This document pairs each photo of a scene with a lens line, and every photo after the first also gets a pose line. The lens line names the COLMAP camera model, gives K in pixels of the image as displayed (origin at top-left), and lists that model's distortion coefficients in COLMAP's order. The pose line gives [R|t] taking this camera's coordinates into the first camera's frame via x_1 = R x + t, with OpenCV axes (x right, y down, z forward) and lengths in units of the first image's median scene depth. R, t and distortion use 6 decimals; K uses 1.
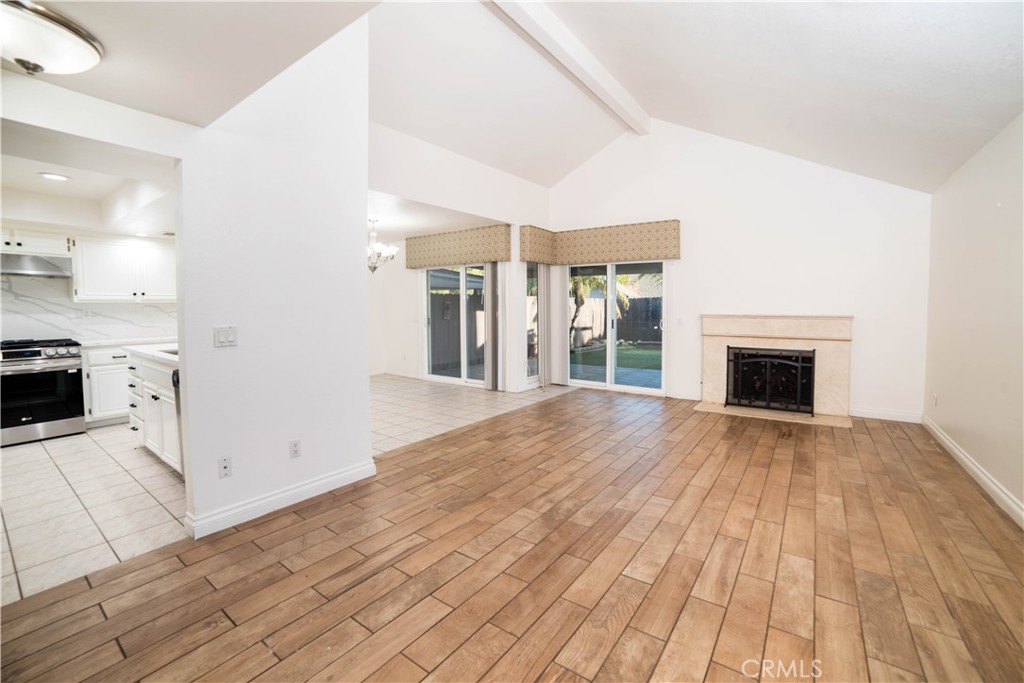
lens RADIAL K [[431.6, 0, 532.2], [0, 431.6, 329.0], [0, 0, 1]] dist [-0.098135, 0.031001]
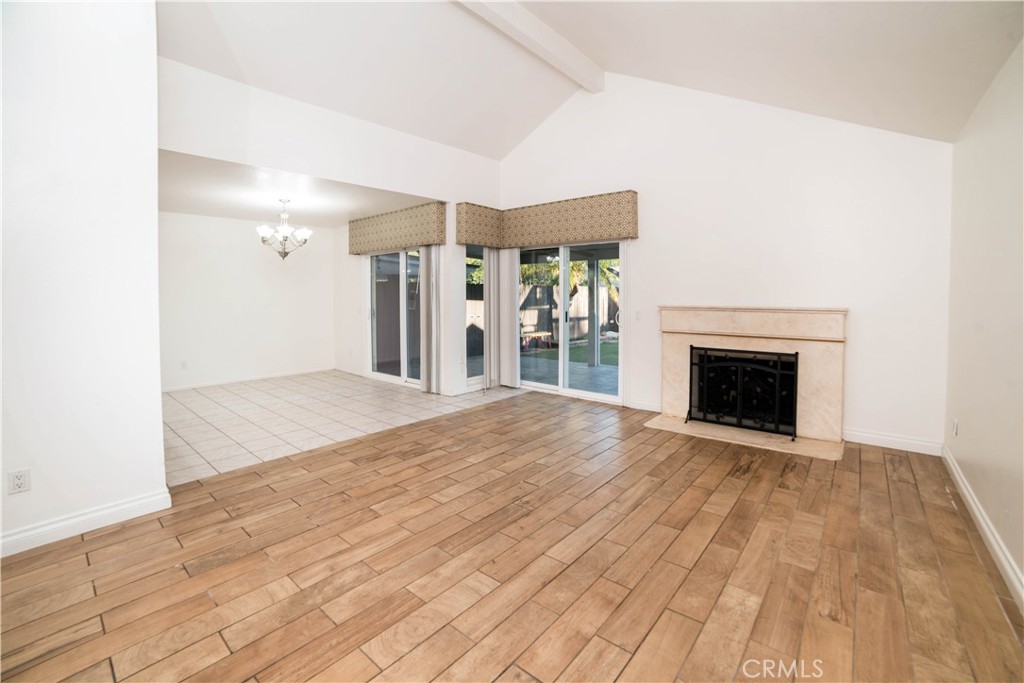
lens RADIAL K [[439.7, 0, 529.7], [0, 439.7, 312.6], [0, 0, 1]] dist [-0.096765, 0.028324]
pose [[0.996748, 0.002620, -0.080538, 0.262116], [-0.003537, 0.999931, -0.011237, -0.014332], [0.080503, 0.011485, 0.996688, 0.186562]]
